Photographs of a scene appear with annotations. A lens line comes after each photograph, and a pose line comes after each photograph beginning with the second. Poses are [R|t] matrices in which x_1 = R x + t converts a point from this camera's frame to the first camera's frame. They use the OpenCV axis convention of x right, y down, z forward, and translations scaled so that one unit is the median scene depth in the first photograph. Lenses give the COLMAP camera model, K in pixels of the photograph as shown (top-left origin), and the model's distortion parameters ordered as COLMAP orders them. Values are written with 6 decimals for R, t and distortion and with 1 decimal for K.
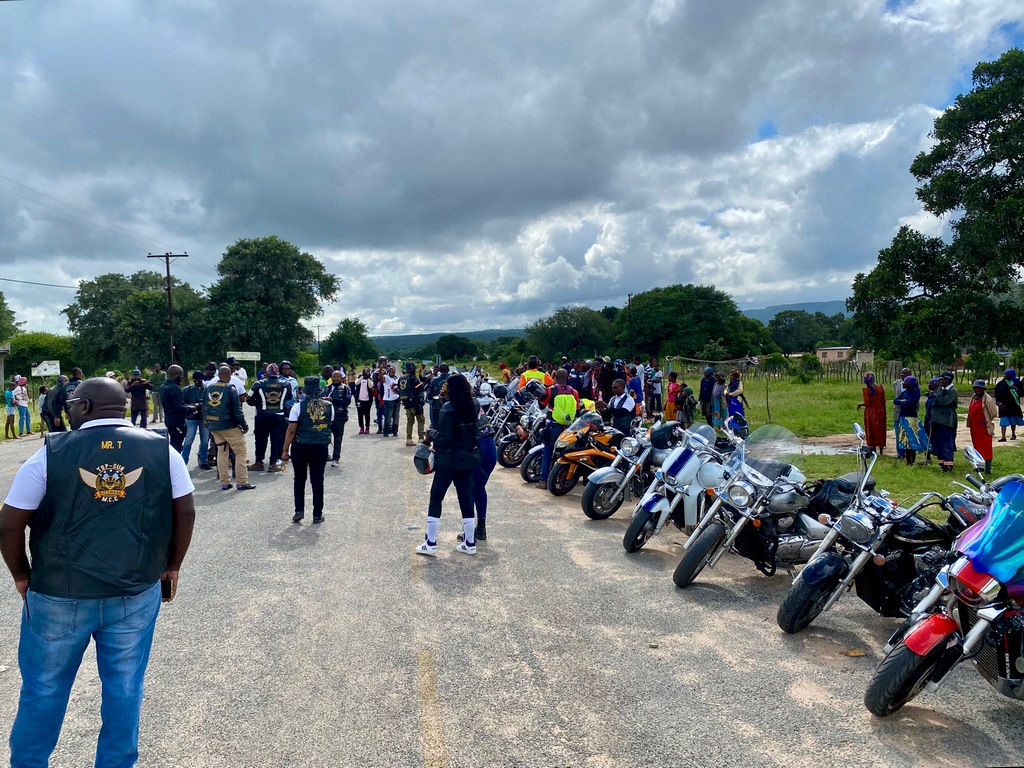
lens RADIAL K [[775.5, 0, 512.0], [0, 775.5, 384.0], [0, 0, 1]] dist [-0.013561, -0.007518]
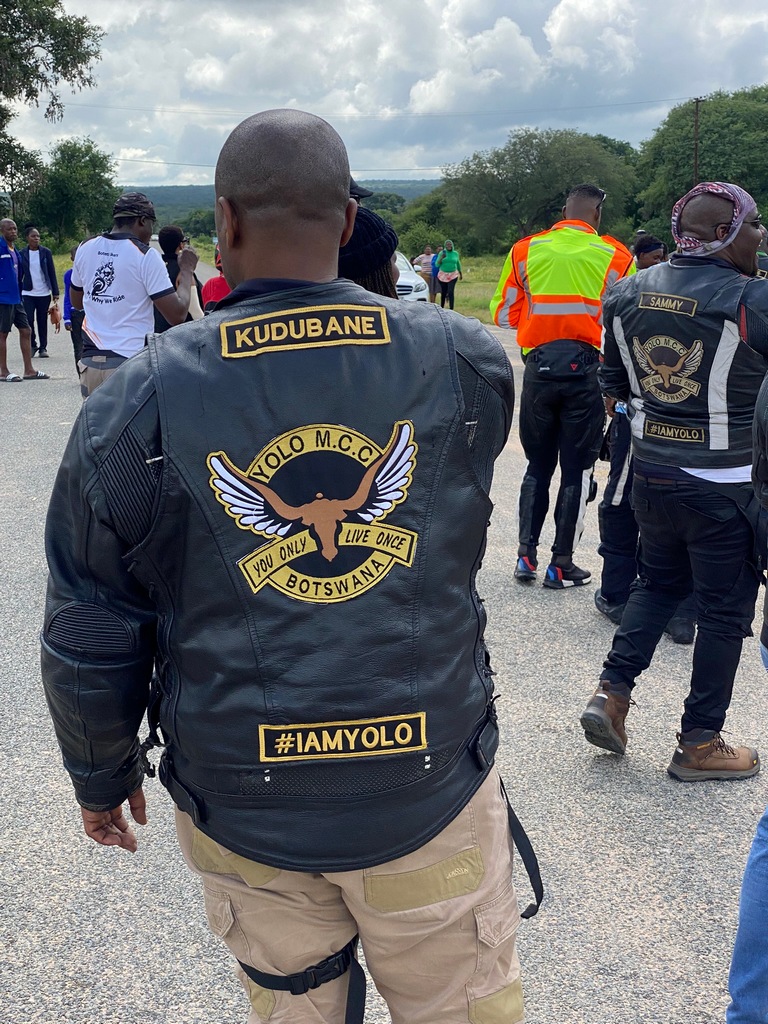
lens RADIAL K [[1503.1, 0, 384.0], [0, 1503.1, 512.0], [0, 0, 1]] dist [0.099187, -0.019153]
pose [[0.999699, 0.022100, 0.010665, -0.055709], [-0.023413, 0.989166, 0.144922, 0.000687], [-0.007347, -0.145128, 0.989386, 0.110535]]
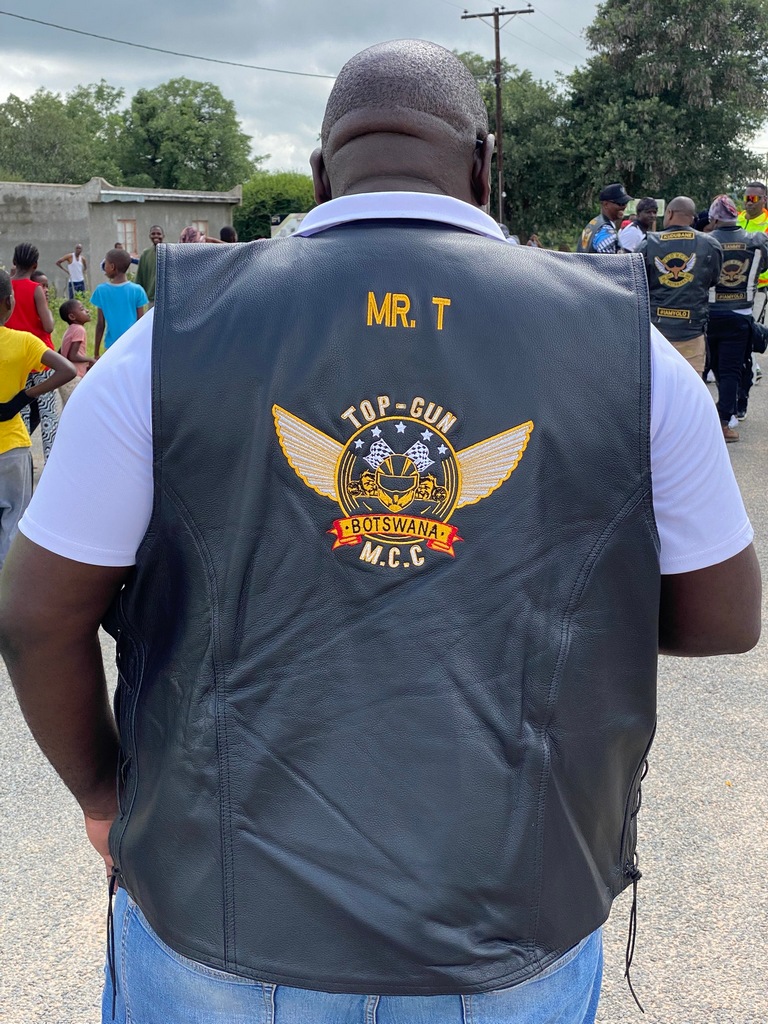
lens RADIAL K [[1503.1, 0, 384.0], [0, 1503.1, 512.0], [0, 0, 1]] dist [0.099187, -0.019153]
pose [[0.883369, 0.088161, -0.460312, -0.011994], [-0.014487, 0.986816, 0.161199, 0.002468], [0.468455, -0.135729, 0.872999, 0.022965]]
